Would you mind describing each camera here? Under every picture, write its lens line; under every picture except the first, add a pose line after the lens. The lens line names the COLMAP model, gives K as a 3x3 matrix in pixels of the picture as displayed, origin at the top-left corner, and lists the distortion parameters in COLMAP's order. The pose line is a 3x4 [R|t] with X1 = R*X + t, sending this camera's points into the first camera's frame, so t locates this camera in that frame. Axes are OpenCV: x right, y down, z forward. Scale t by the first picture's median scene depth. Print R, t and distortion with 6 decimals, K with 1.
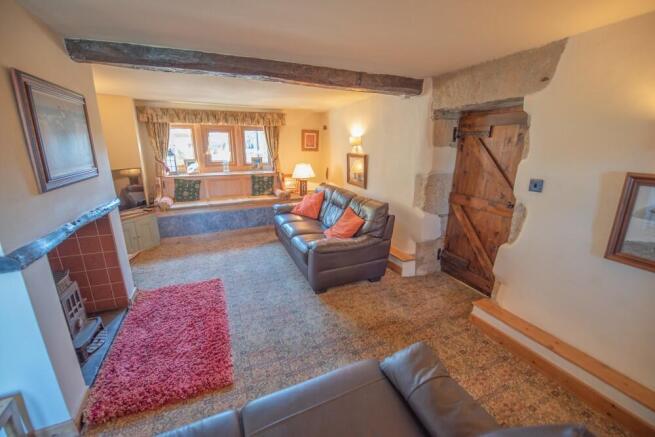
lens RADIAL K [[266.8, 0, 327.6], [0, 266.8, 217.7], [0, 0, 1]] dist [-0.018868, -0.000583]
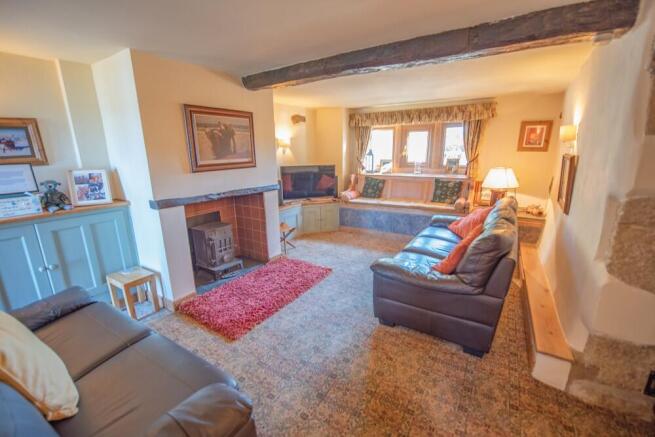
lens RADIAL K [[283.0, 0, 328.5], [0, 283.0, 219.0], [0, 0, 1]] dist [-0.016003, -0.001576]
pose [[0.555222, 0.183915, -0.811113, 0.326567], [-0.199027, 0.976289, 0.085130, -0.042810], [0.807538, 0.114167, 0.578661, 0.213107]]
